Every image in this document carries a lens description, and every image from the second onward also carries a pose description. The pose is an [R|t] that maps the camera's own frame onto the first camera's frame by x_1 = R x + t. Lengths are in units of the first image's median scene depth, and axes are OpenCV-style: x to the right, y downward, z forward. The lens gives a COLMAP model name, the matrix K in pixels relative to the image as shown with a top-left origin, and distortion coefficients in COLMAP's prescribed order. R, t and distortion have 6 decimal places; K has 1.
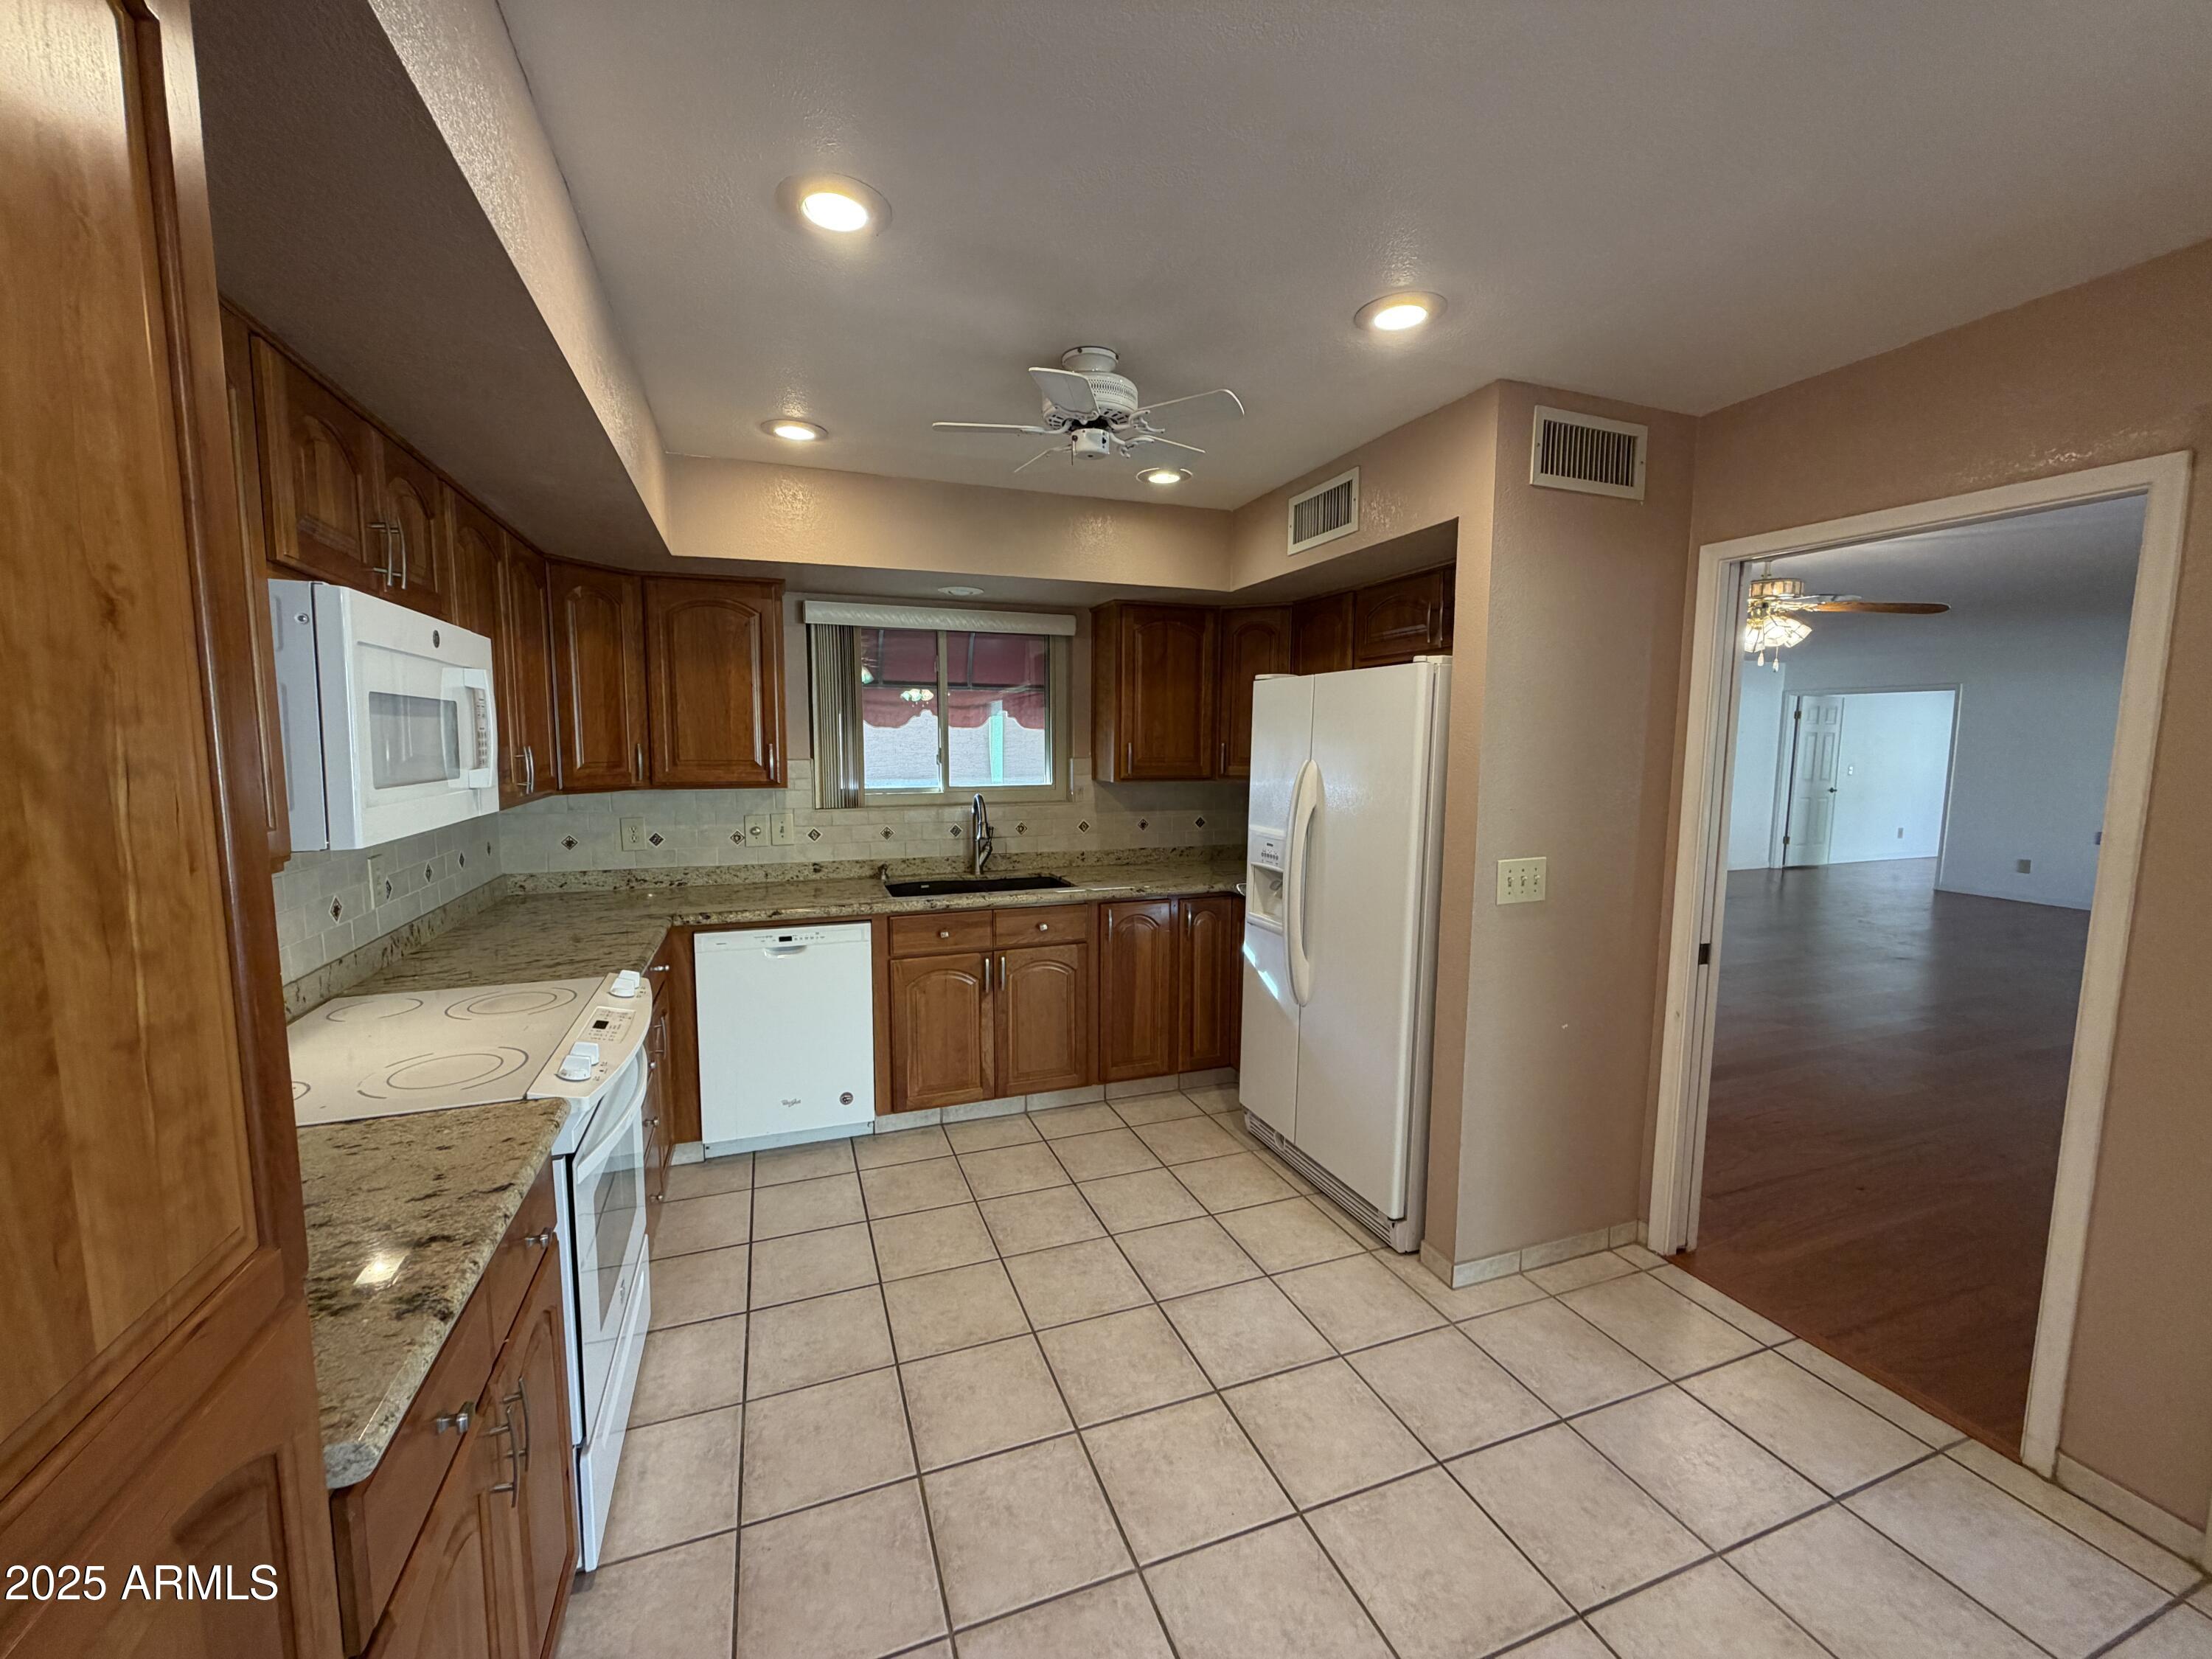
lens RADIAL K [[878.7, 0, 1101.6], [0, 878.7, 834.1], [0, 0, 1]] dist [-0.001194, -0.000085]
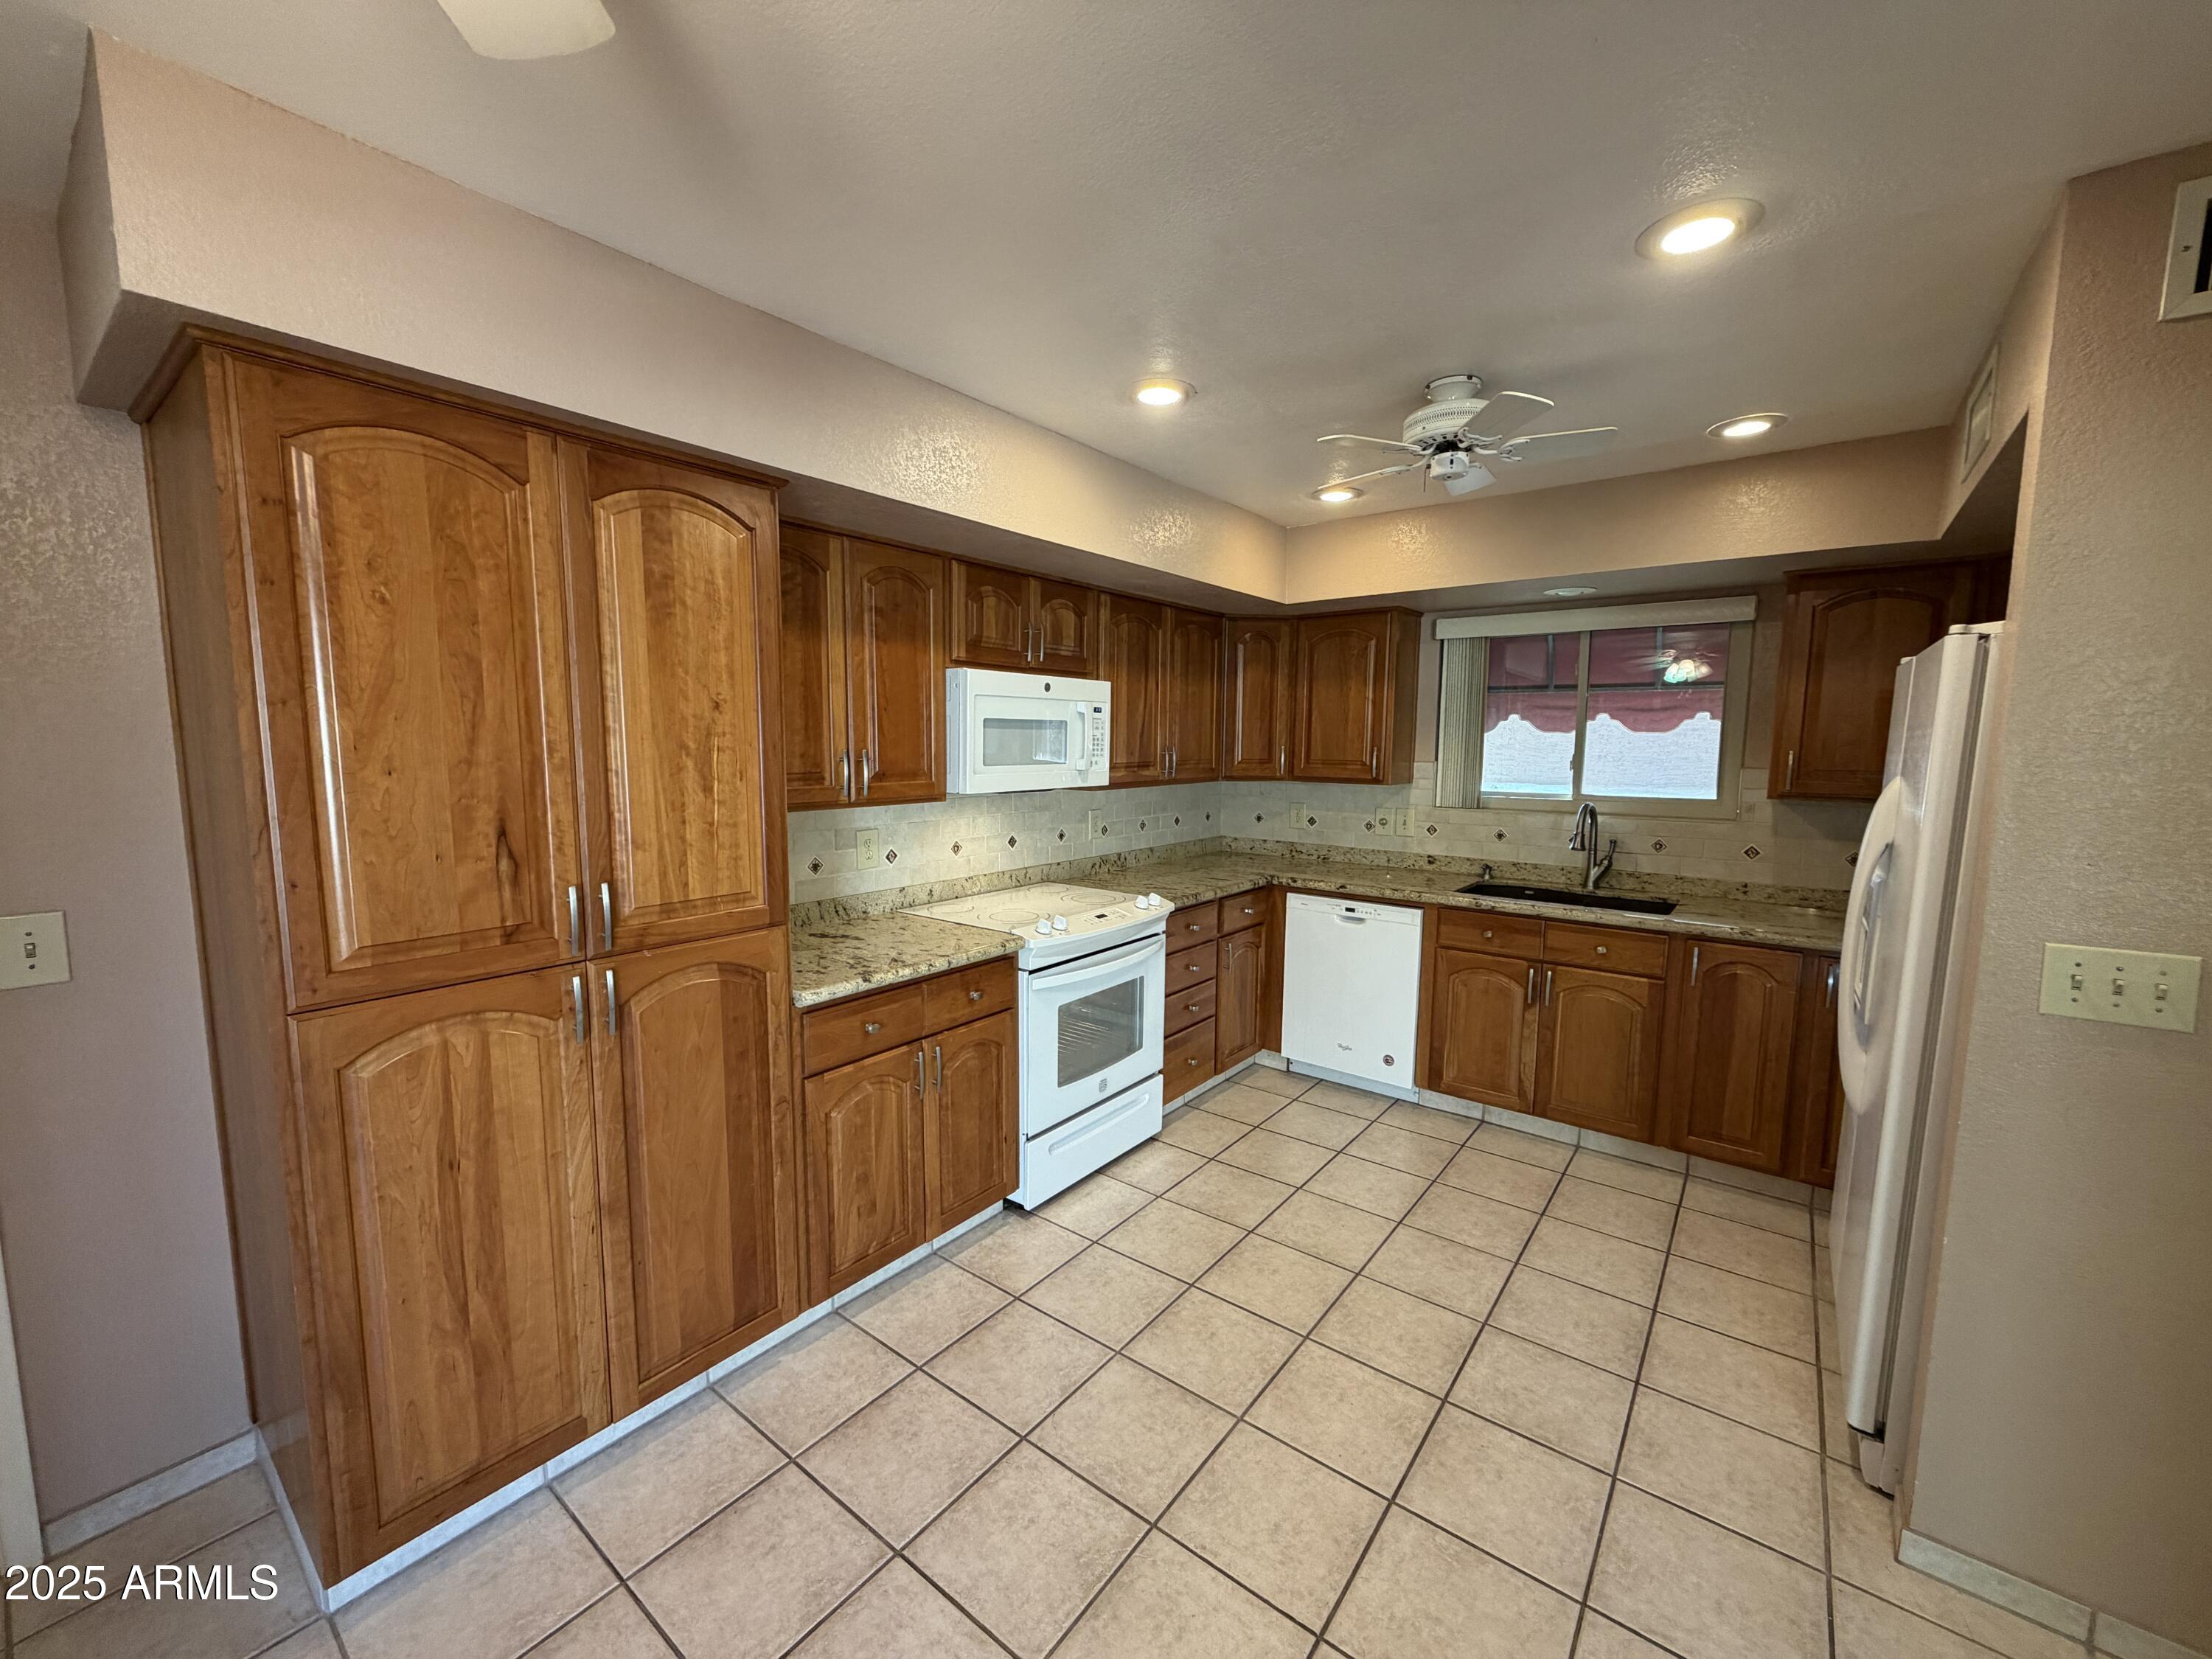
lens RADIAL K [[878.7, 0, 1098.9], [0, 878.7, 834.3], [0, 0, 1]] dist [-0.001194, -0.000085]
pose [[0.522654, 0.093488, -0.847403, 0.442346], [-0.097186, 0.994023, 0.049722, -0.008881], [0.846987, 0.056368, 0.528617, 0.067174]]
